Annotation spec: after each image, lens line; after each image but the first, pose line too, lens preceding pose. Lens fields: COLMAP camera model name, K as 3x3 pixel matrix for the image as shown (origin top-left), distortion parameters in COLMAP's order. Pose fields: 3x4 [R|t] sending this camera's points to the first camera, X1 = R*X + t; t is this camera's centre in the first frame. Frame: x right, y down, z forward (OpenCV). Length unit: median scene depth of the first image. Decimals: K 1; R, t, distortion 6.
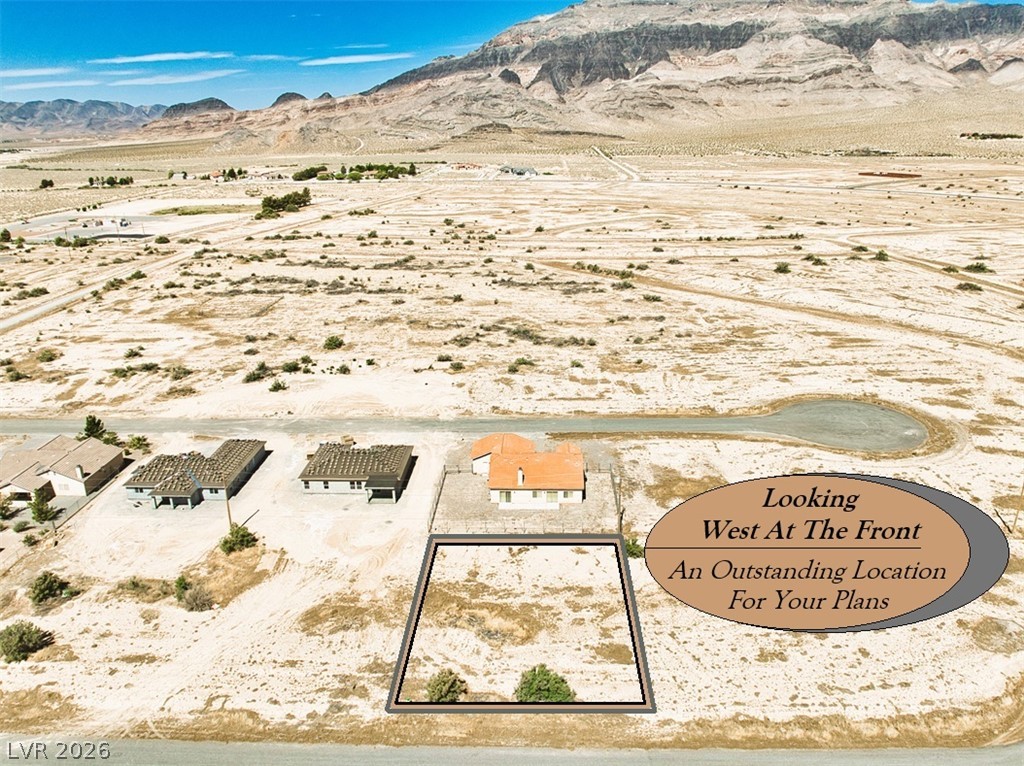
lens RADIAL K [[726.1, 0, 513.5], [0, 726.1, 427.5], [0, 0, 1]] dist [-0.038841, -0.001863]
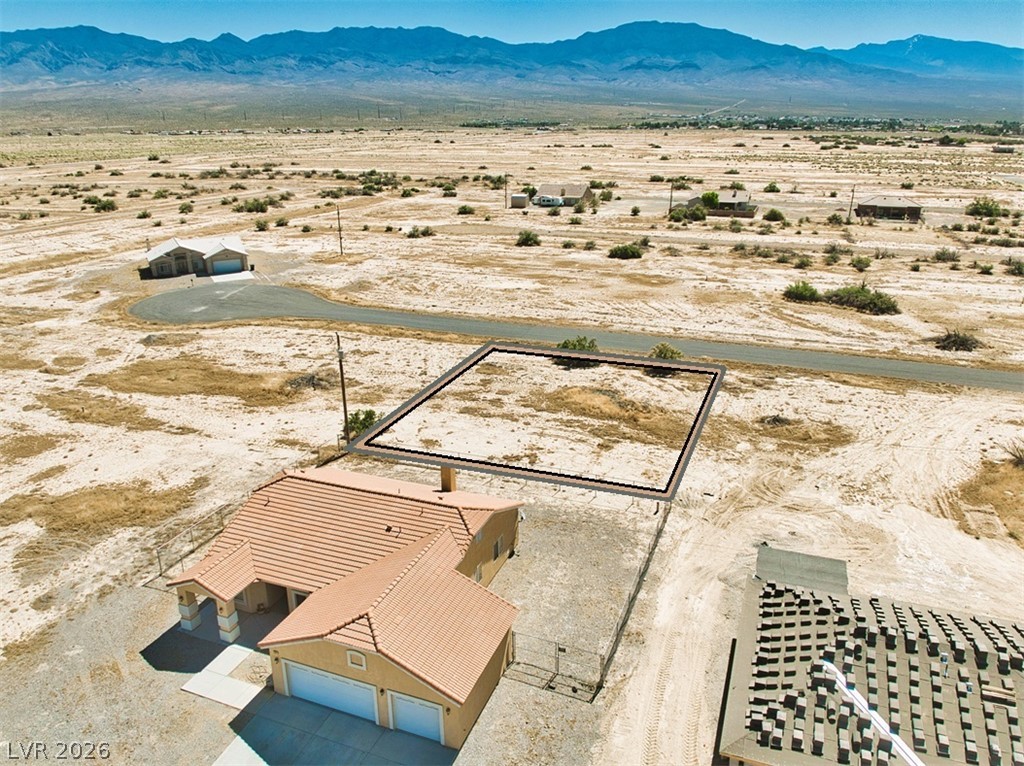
lens RADIAL K [[742.5, 0, 513.5], [0, 742.5, 403.8], [0, 0, 1]] dist [-0.039506, -0.008599]
pose [[-0.943615, -0.095912, 0.316845, -0.100935], [0.147038, 0.736088, 0.660722, -0.153158], [-0.296597, 0.670056, -0.680481, 0.789371]]
